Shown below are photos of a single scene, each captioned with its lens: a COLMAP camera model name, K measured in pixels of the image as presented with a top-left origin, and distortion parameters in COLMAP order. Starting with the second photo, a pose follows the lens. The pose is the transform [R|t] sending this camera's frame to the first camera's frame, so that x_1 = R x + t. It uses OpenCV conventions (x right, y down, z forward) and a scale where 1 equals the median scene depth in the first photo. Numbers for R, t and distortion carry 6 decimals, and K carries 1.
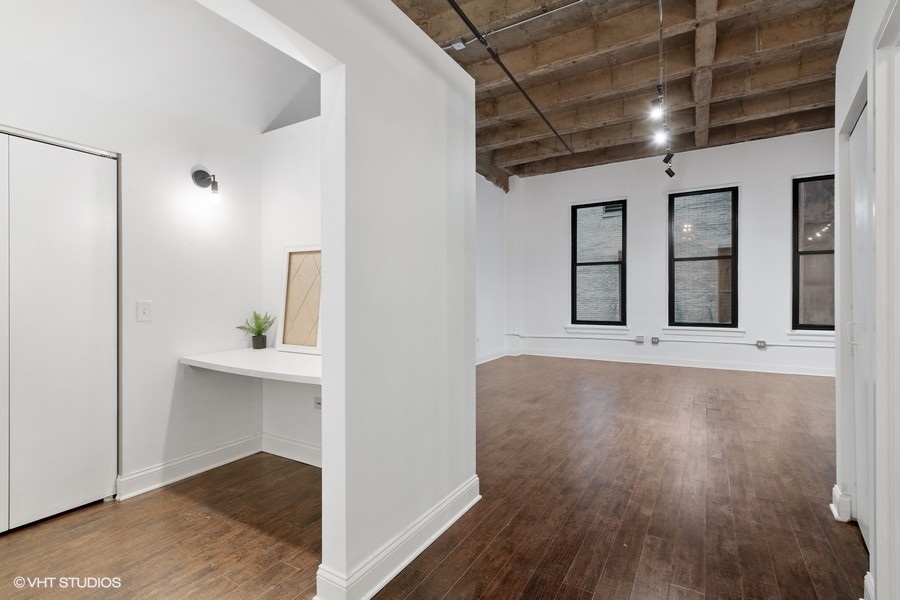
lens RADIAL K [[414.9, 0, 452.5], [0, 414.9, 300.1], [0, 0, 1]] dist [0.004601, 0.000050]
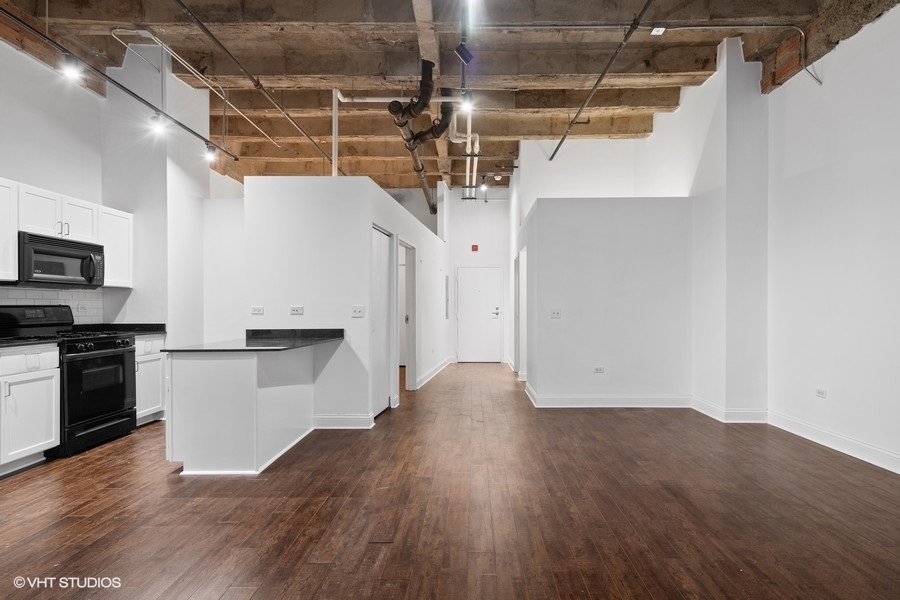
lens RADIAL K [[465.6, 0, 472.7], [0, 465.6, 308.8], [0, 0, 1]] dist [0.019397, -0.005778]
pose [[-0.854337, 0.008657, -0.519648, 0.483877], [0.003687, 0.999937, 0.010597, -0.006960], [0.519707, 0.007138, -0.854315, 0.897426]]
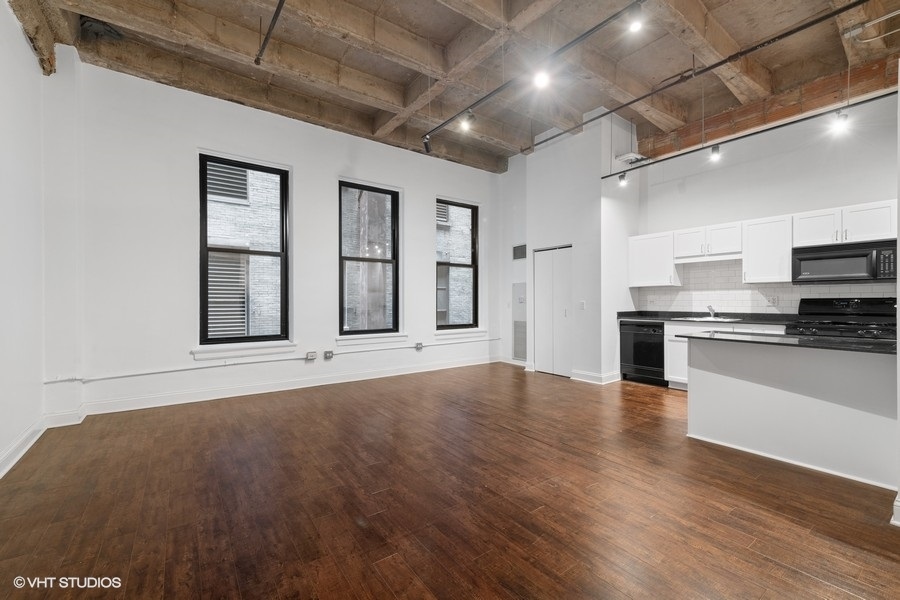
lens RADIAL K [[374.5, 0, 446.1], [0, 374.5, 300.9], [0, 0, 1]] dist [0.013993, -0.003357]
pose [[0.400798, 0.003402, 0.916160, -0.089488], [0.005003, 0.999970, -0.005902, -0.002846], [-0.916153, 0.006949, 0.400769, 0.492740]]
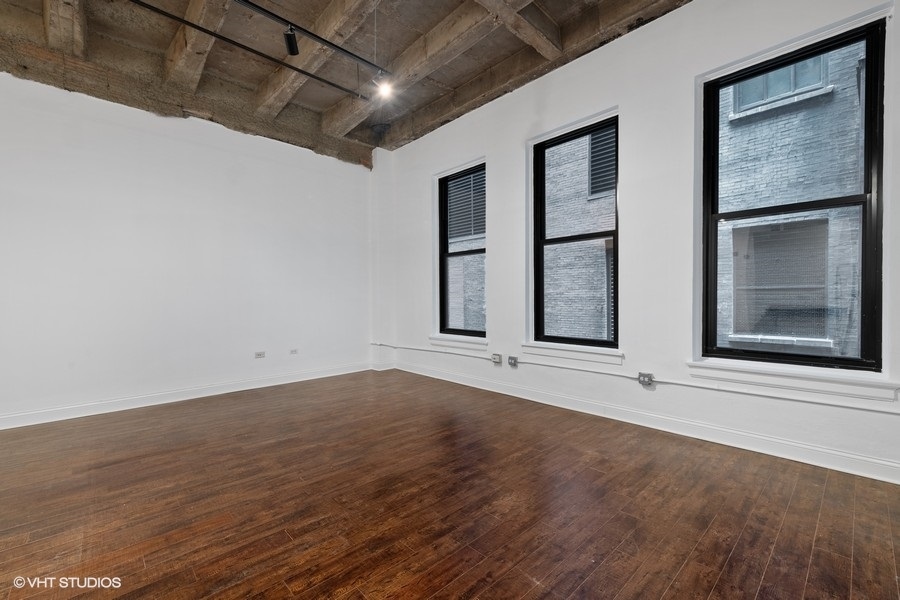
lens RADIAL K [[374.5, 0, 450.0], [0, 374.5, 303.1], [0, 0, 1]] dist [0.013993, -0.003357]
pose [[0.964101, 0.000081, -0.265536, 0.548598], [0.002720, 0.999944, 0.010179, -0.005643], [0.265522, -0.010536, 0.964047, 0.374964]]
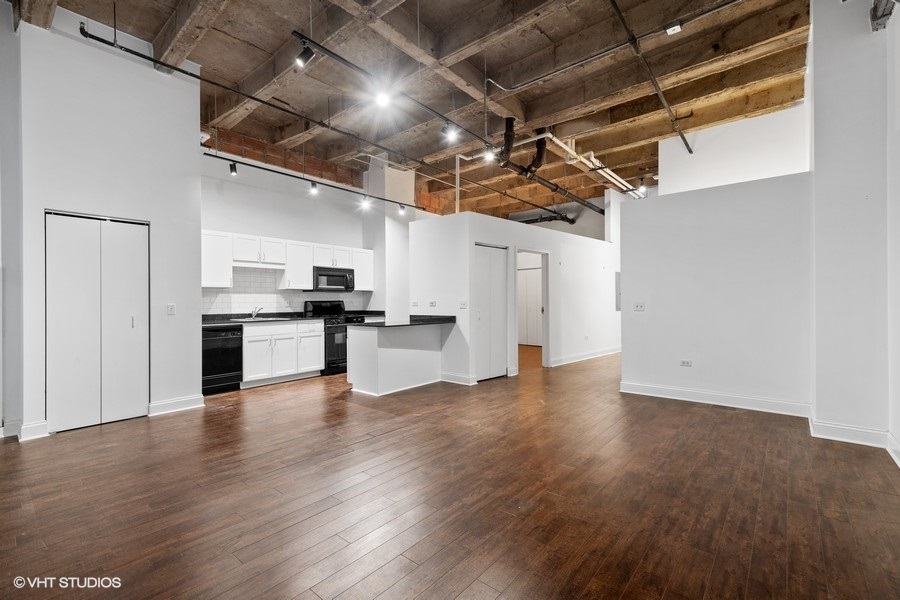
lens RADIAL K [[400.7, 0, 453.3], [0, 400.7, 299.6], [0, 0, 1]] dist [0.021203, -0.006112]
pose [[-0.988333, 0.011438, 0.151876, 0.198895], [0.011802, 0.999929, 0.001494, -0.007974], [-0.151848, 0.003269, -0.988398, 1.058264]]
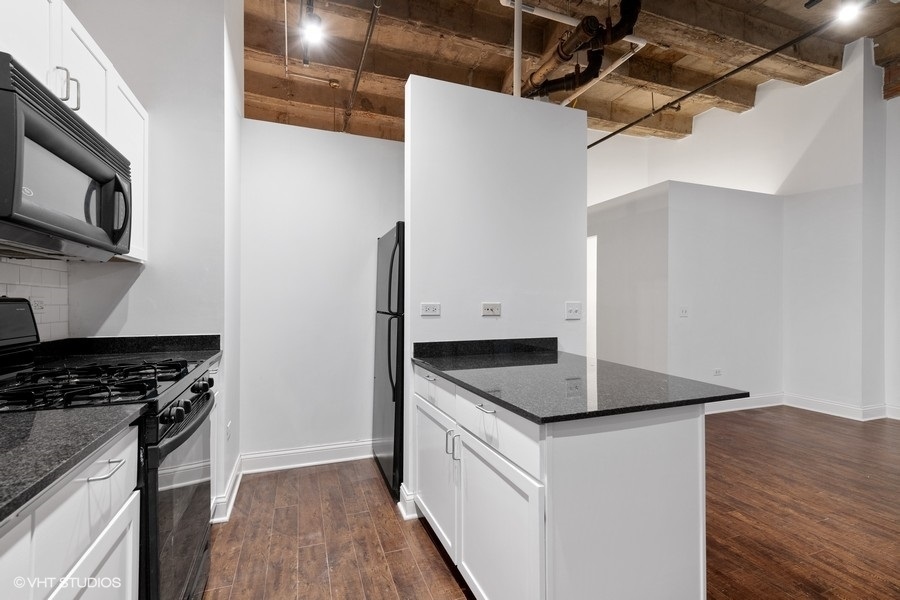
lens RADIAL K [[400.7, 0, 451.9], [0, 400.7, 302.7], [0, 0, 1]] dist [0.021203, -0.006112]
pose [[-0.613235, 0.003139, -0.789895, 0.637980], [-0.002094, 0.999982, 0.005600, -0.006372], [0.789898, 0.005088, -0.613217, 0.431127]]
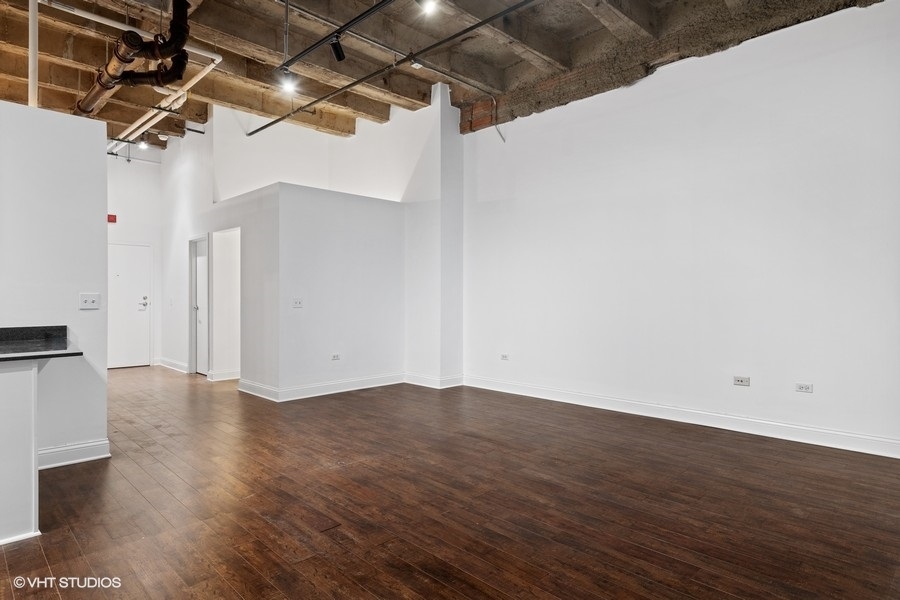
lens RADIAL K [[506.8, 0, 457.1], [0, 506.8, 297.5], [0, 0, 1]] dist [0.016658, -0.005611]
pose [[-0.229205, 0.006442, -0.973357, 0.693296], [-0.004204, 0.999962, 0.007608, -0.006401], [0.973369, 0.005836, -0.229169, 0.757623]]
